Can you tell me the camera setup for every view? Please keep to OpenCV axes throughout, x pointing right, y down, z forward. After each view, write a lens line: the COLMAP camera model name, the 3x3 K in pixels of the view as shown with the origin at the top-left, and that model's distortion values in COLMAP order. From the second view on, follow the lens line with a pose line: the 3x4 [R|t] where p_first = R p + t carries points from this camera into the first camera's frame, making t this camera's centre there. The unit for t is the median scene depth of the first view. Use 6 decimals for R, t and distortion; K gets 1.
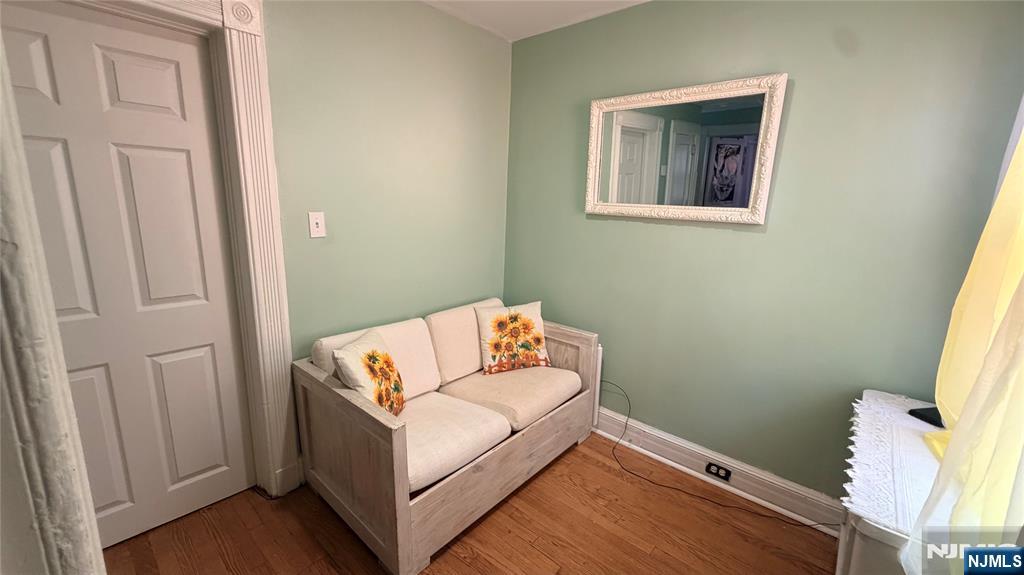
lens RADIAL K [[408.3, 0, 508.7], [0, 408.3, 287.6], [0, 0, 1]] dist [0.000067, 0.000514]
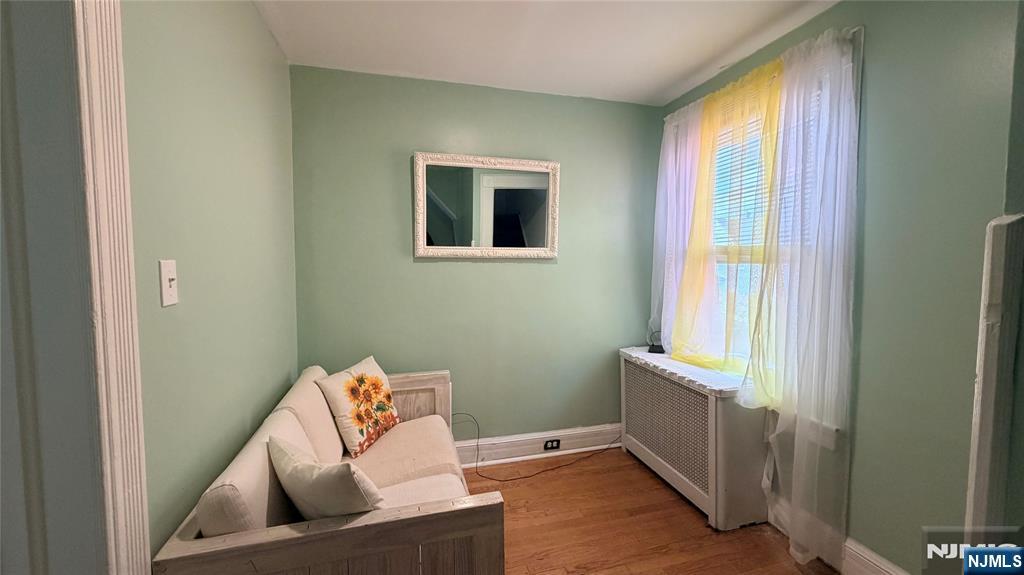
lens RADIAL K [[408.3, 0, 508.7], [0, 408.3, 287.6], [0, 0, 1]] dist [0.000067, 0.000514]
pose [[0.549343, -0.086458, 0.831112, -0.531278], [0.194257, 0.980596, -0.026390, -0.033678], [-0.812703, 0.175947, 0.555478, 0.254724]]
